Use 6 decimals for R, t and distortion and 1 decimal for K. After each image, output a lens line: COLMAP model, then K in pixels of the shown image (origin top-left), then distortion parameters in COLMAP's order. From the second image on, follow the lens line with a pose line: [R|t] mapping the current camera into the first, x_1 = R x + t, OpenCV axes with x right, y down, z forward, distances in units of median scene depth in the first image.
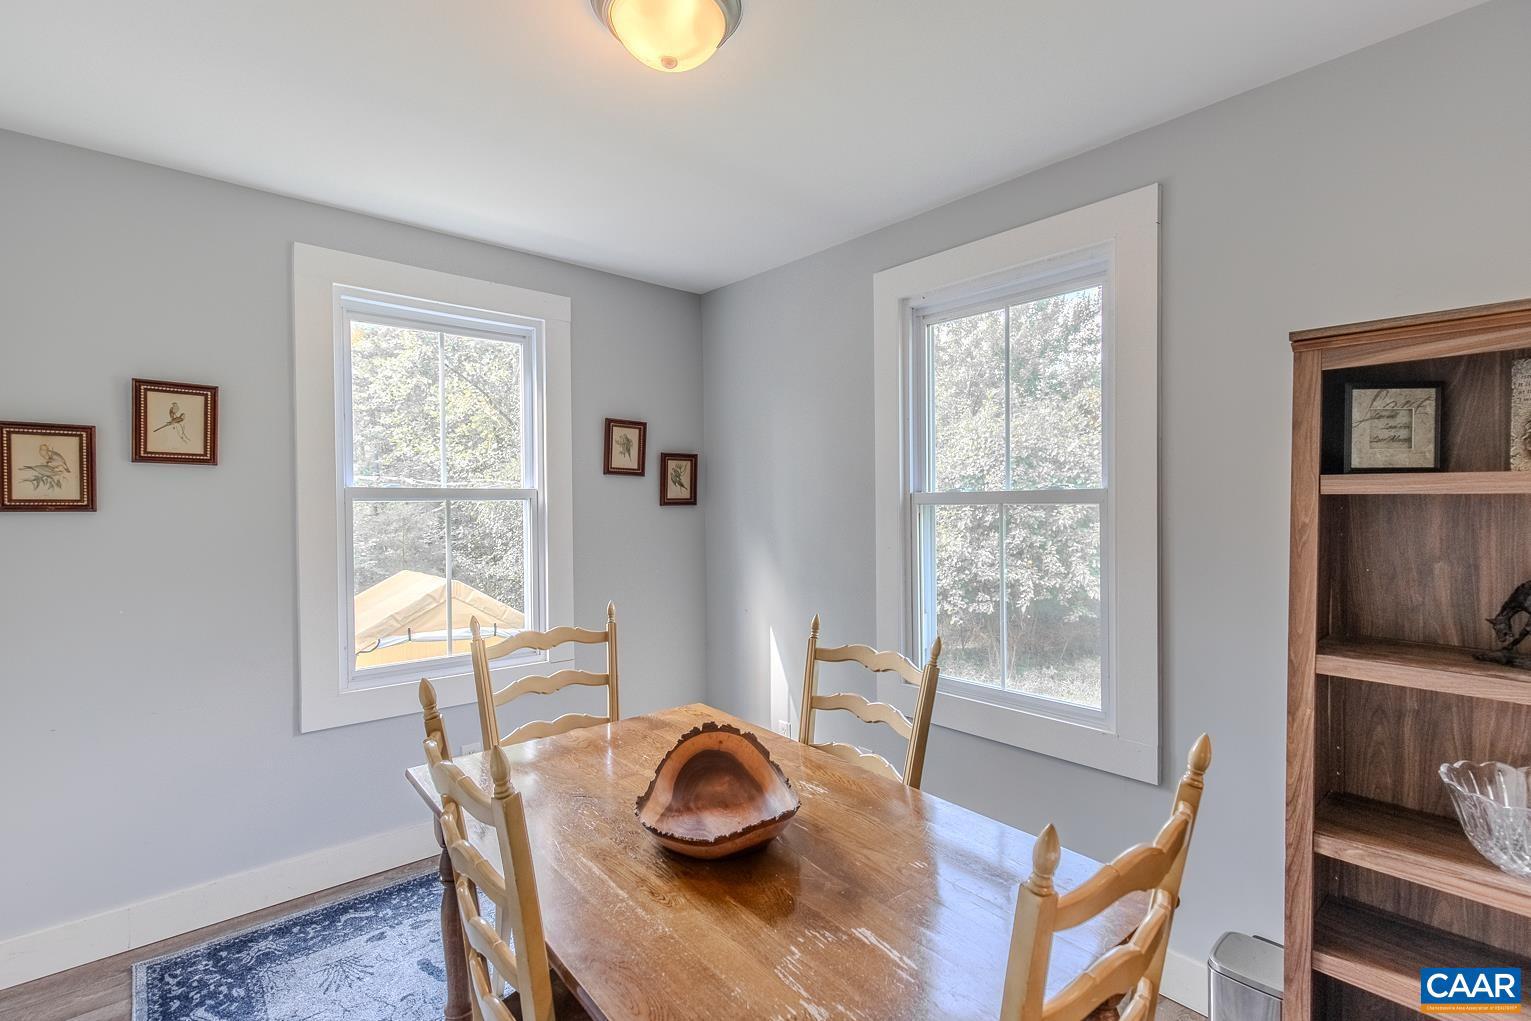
lens RADIAL K [[707.4, 0, 759.0], [0, 707.4, 544.8], [0, 0, 1]] dist [0.006158, -0.001236]
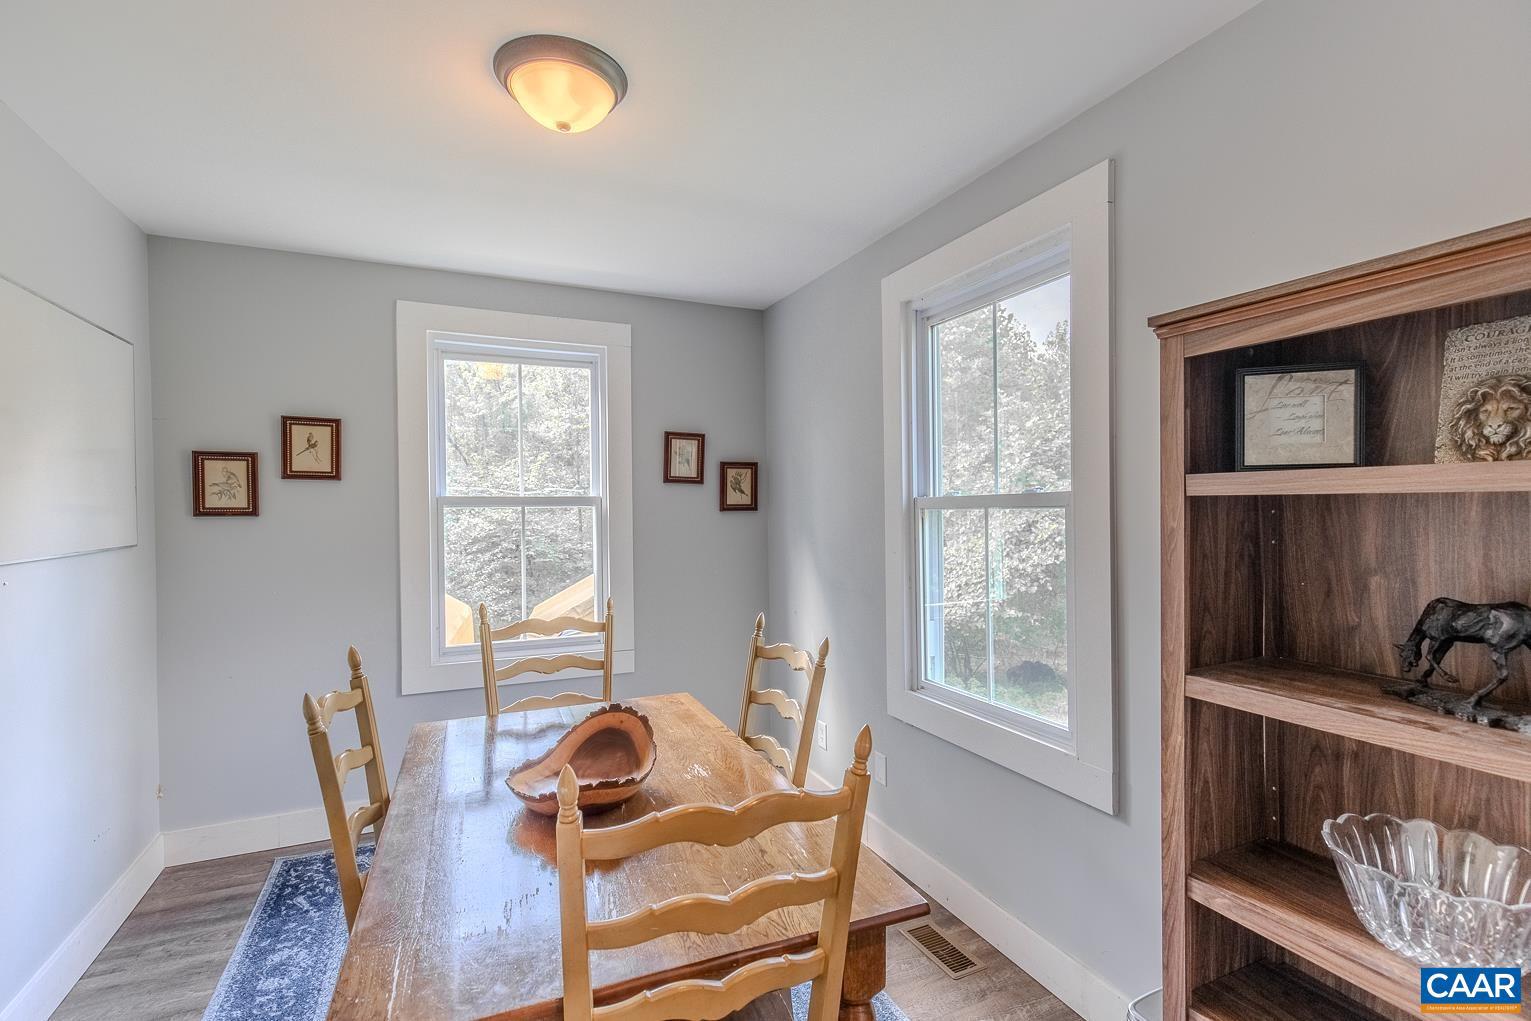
lens RADIAL K [[707.4, 0, 760.0], [0, 707.4, 549.9], [0, 0, 1]] dist [0.006158, -0.001236]
pose [[0.957205, 0.013591, -0.289090, 0.352911], [-0.014067, 0.999901, 0.000430, 0.002762], [0.289068, 0.003655, 0.957302, -0.007192]]
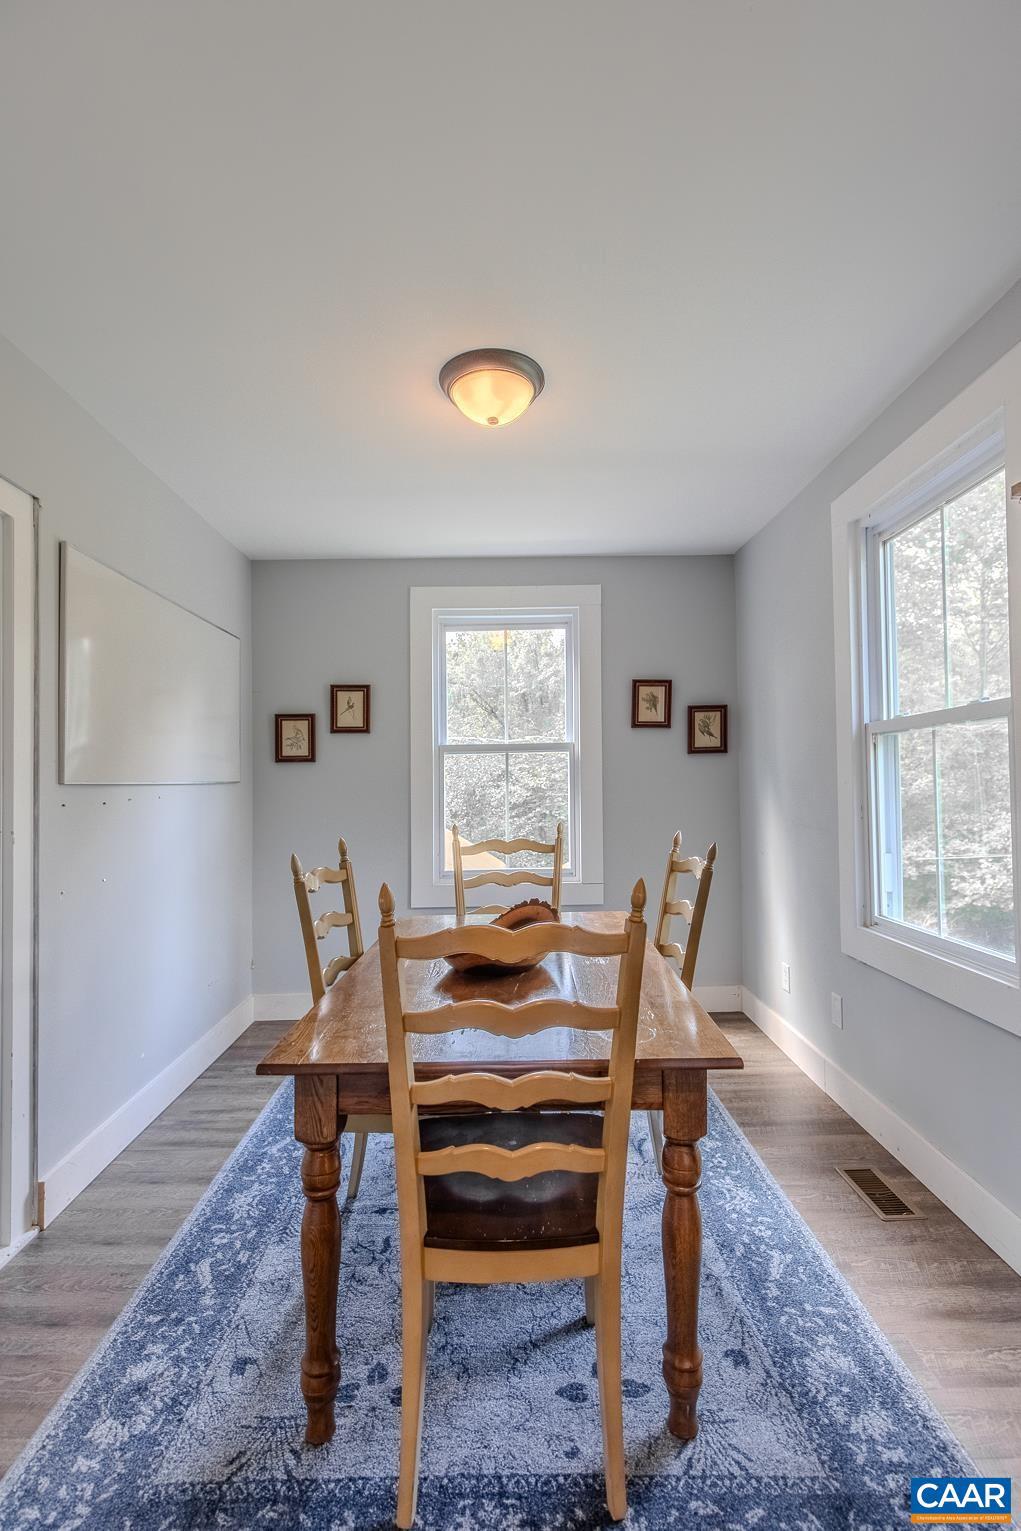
lens RADIAL K [[707.4, 0, 507.7], [0, 707.4, 805.5], [0, 0, 1]] dist [0.006158, -0.001236]
pose [[0.764545, 0.007628, -0.644526, 0.551420], [-0.023372, 0.999600, -0.015895, 0.075439], [0.644147, 0.027216, 0.764417, -0.029866]]
